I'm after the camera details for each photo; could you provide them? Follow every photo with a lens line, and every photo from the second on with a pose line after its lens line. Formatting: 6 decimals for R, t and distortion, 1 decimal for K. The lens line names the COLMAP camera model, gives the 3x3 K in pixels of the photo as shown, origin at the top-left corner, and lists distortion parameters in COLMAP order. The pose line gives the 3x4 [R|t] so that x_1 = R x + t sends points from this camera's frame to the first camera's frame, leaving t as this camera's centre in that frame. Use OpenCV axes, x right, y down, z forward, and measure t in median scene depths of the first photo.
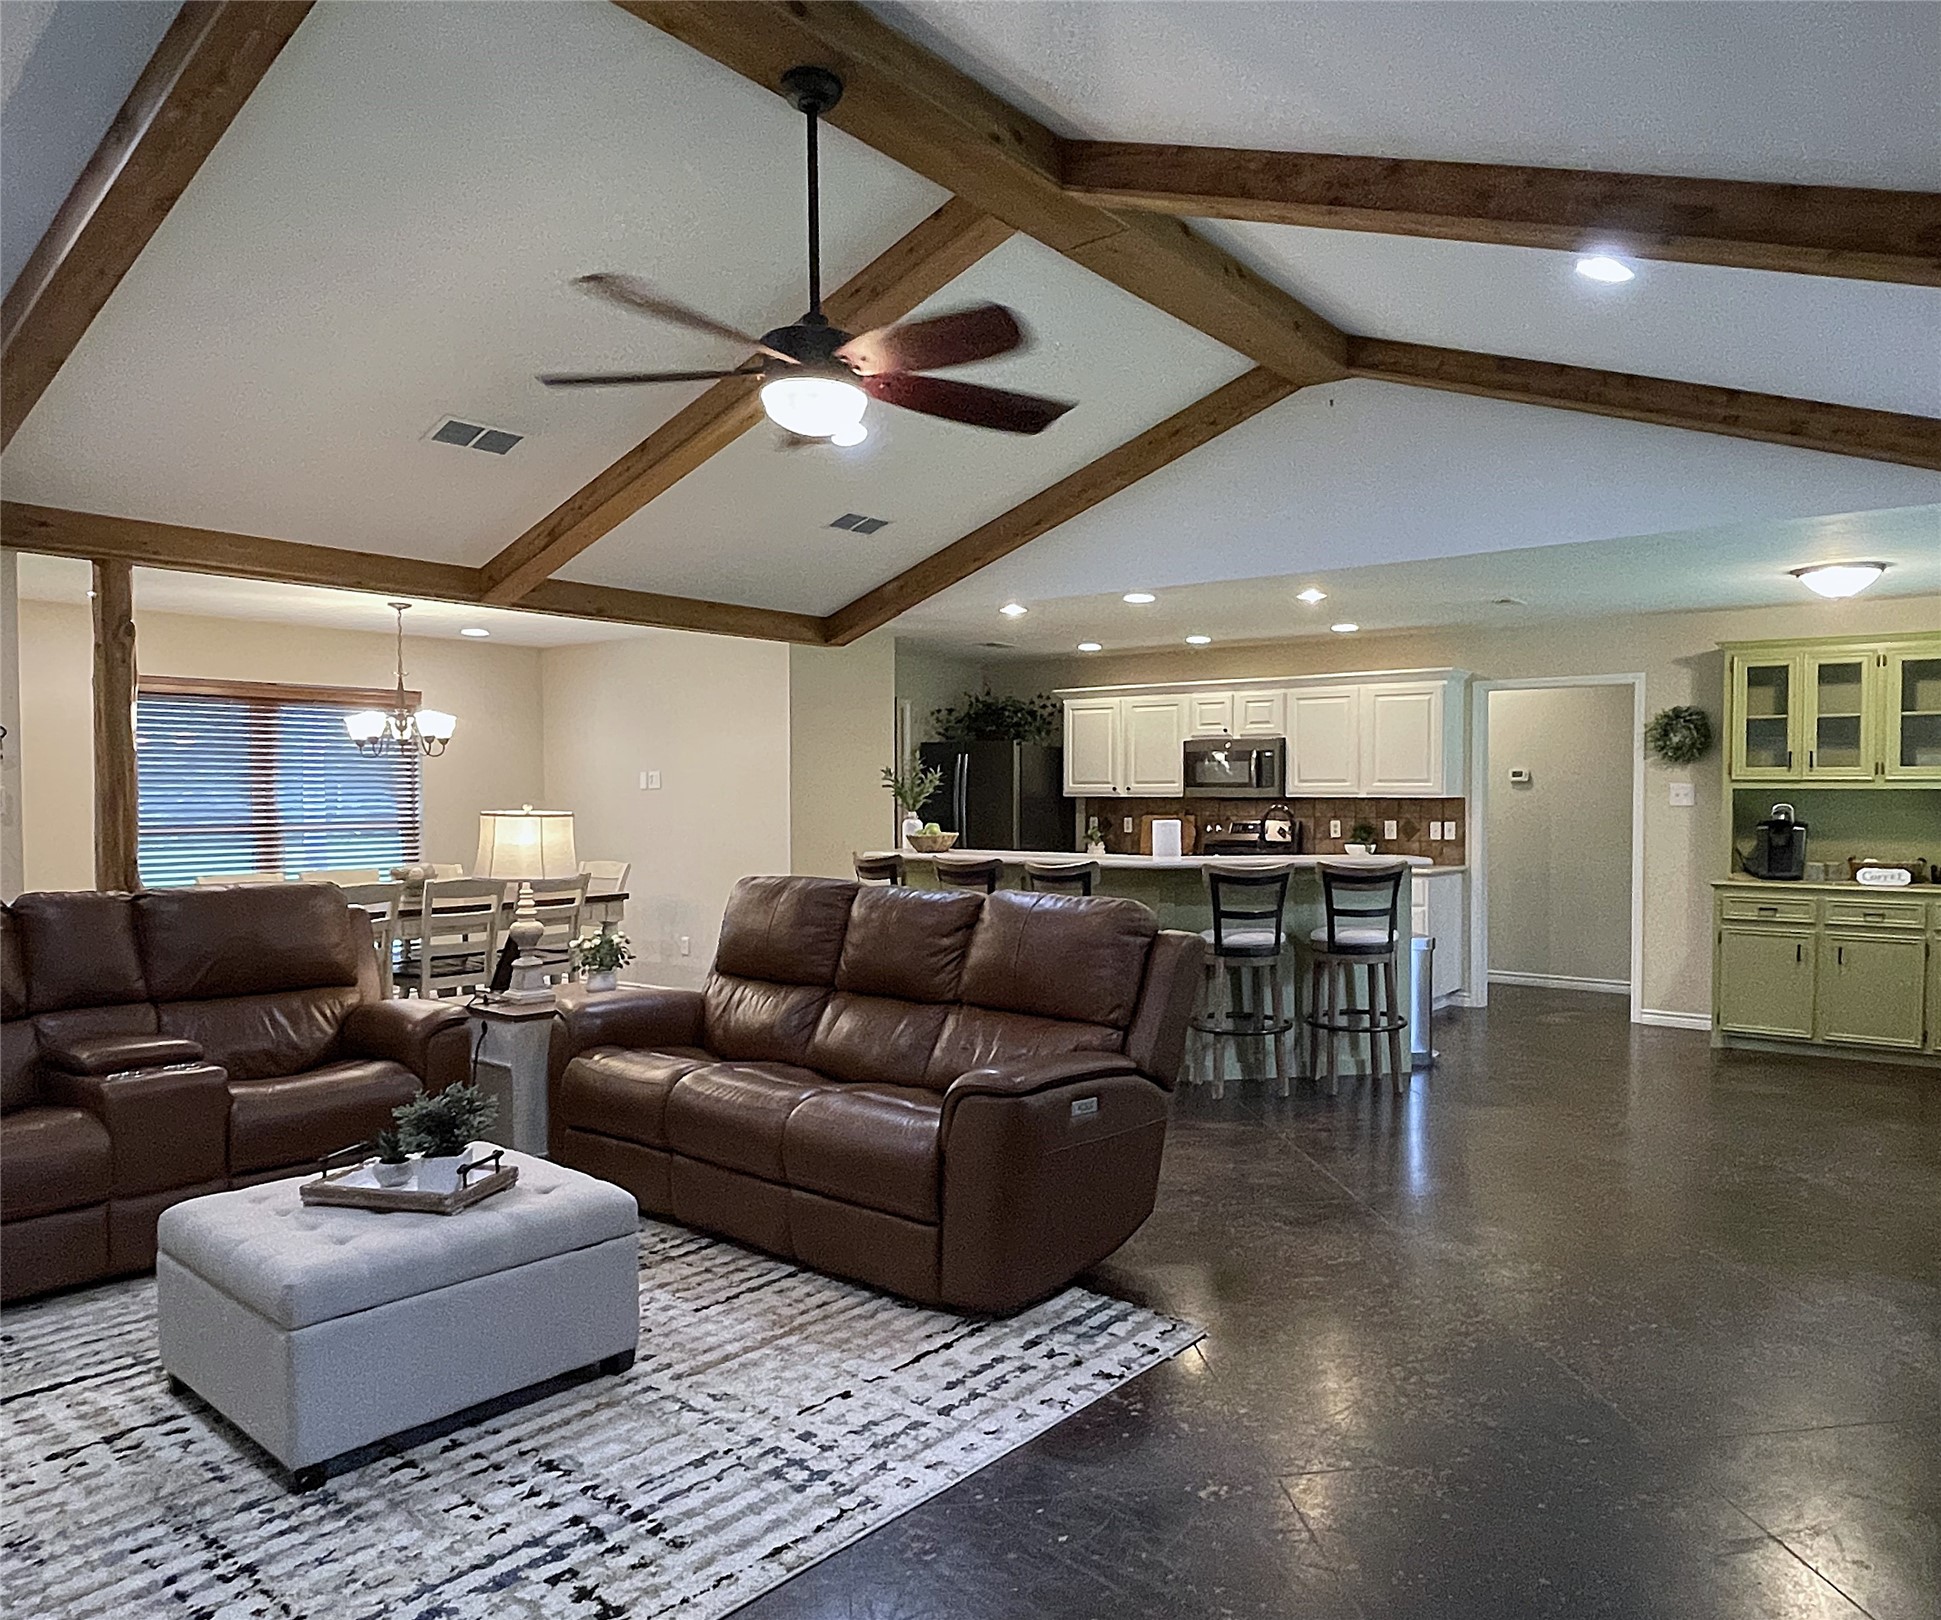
lens RADIAL K [[1344.7, 0, 1094.4], [0, 1344.7, 805.9], [0, 0, 1]] dist [-0.005477, -0.000656]
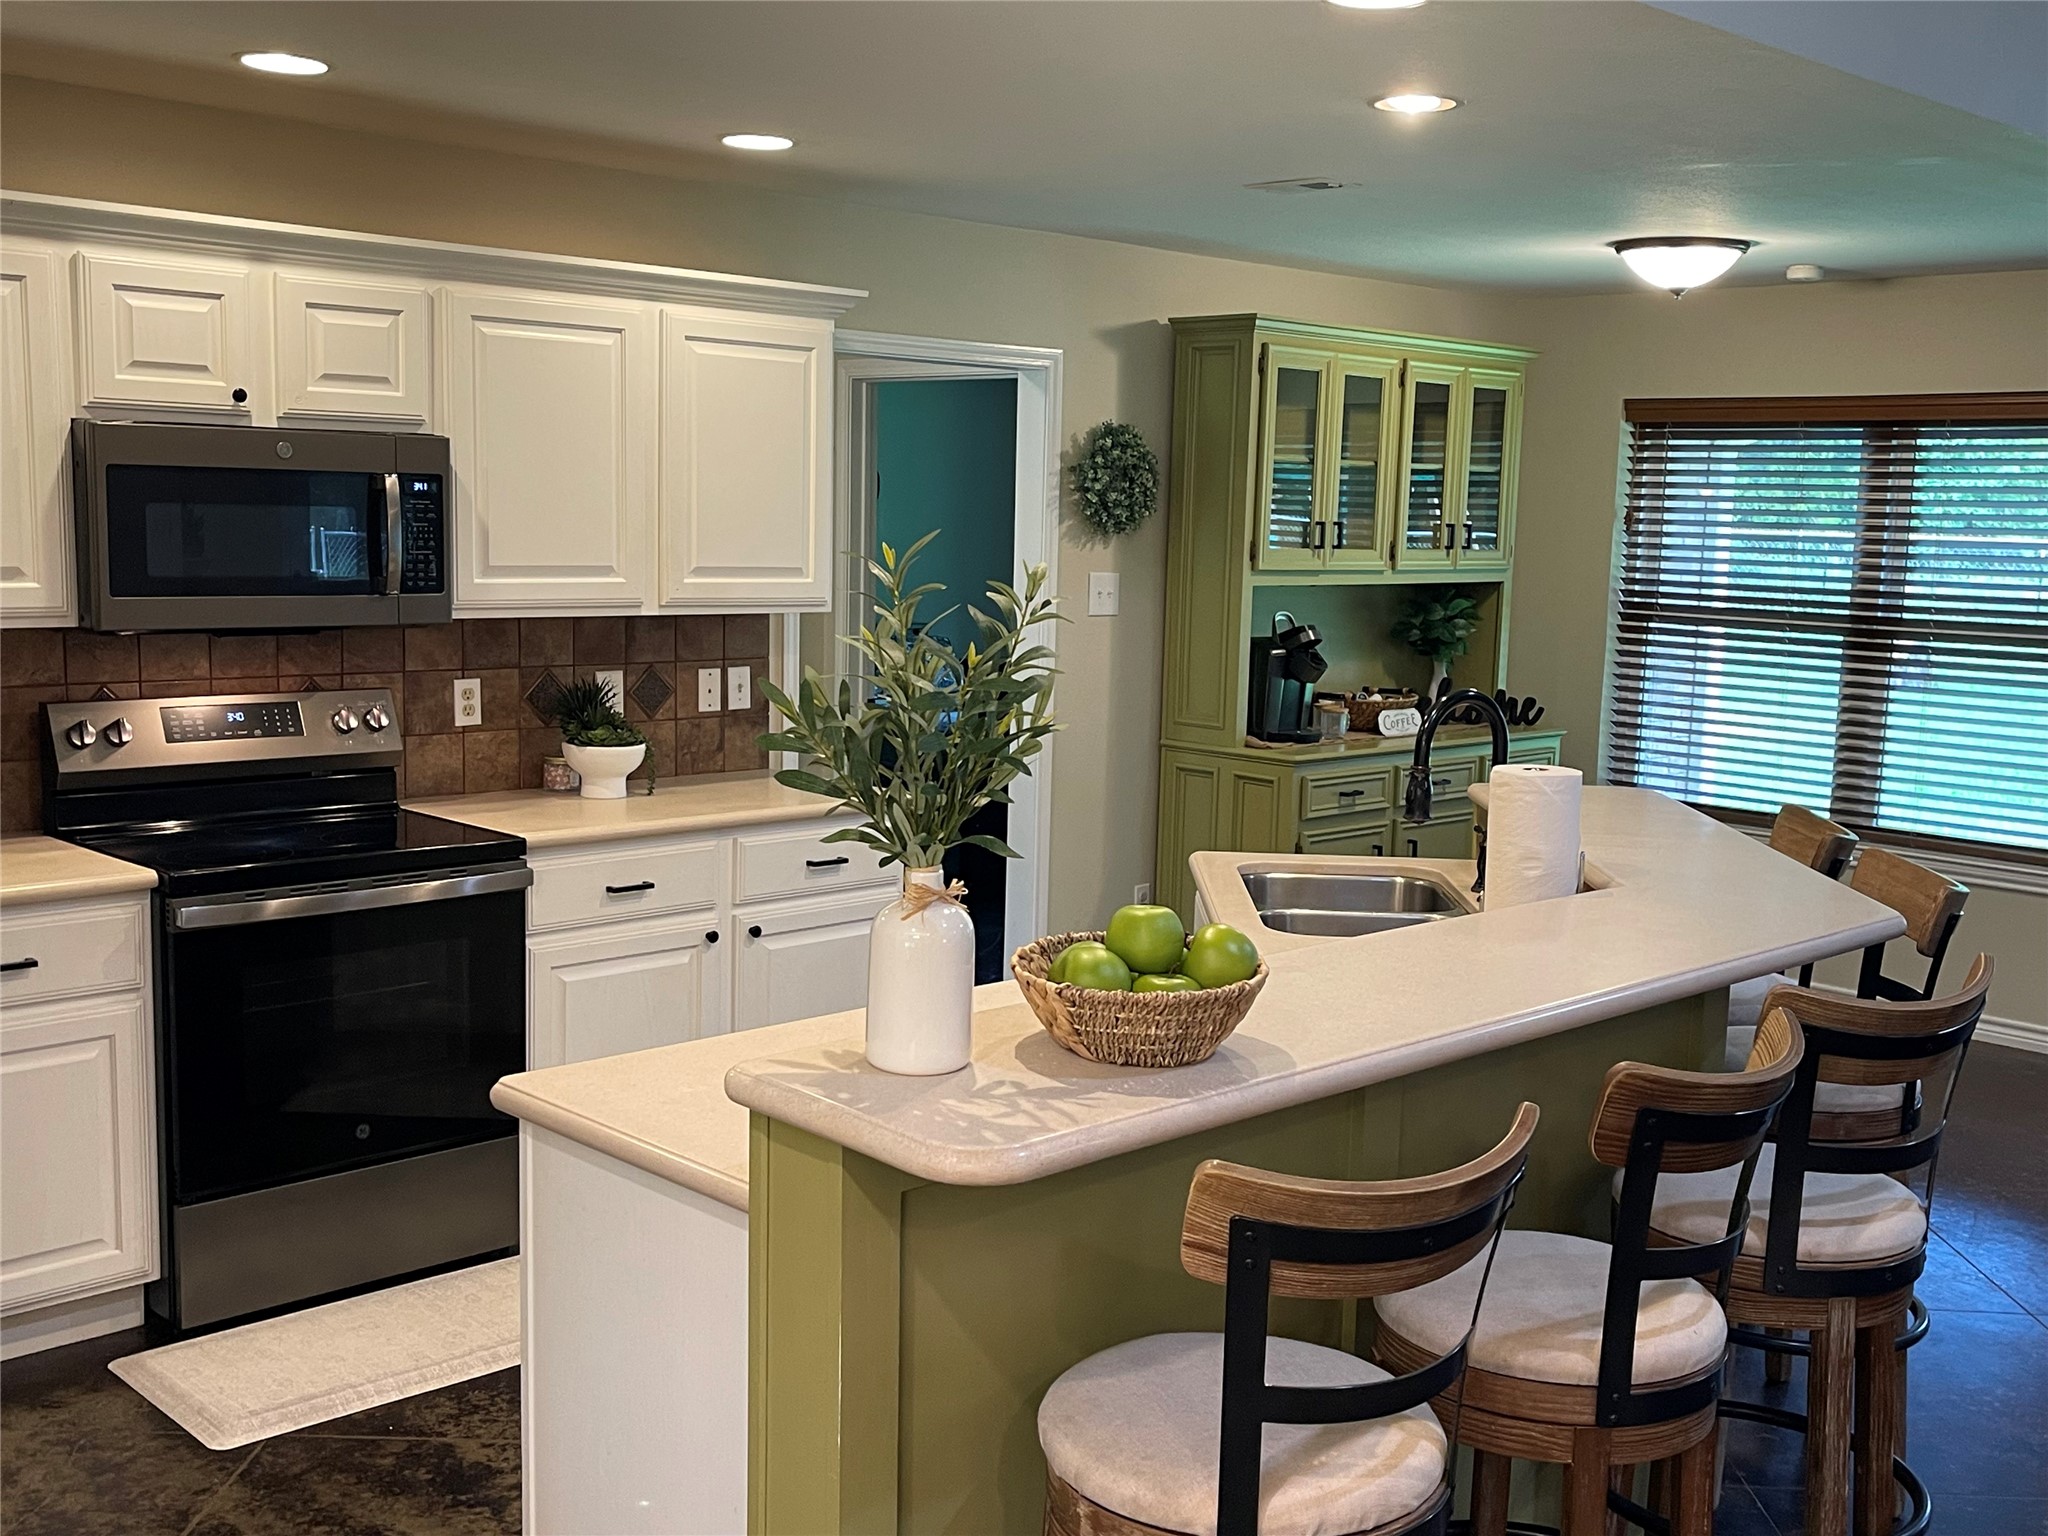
lens RADIAL K [[2095.9, 0, 1055.1], [0, 2095.9, 779.1], [0, 0, 1]] dist [0.020154, -0.004874]
pose [[0.189556, -0.122250, 0.974230, -0.834976], [-0.014359, 0.991767, 0.127244, -0.089061], [-0.981765, -0.038109, 0.186240, 1.918745]]
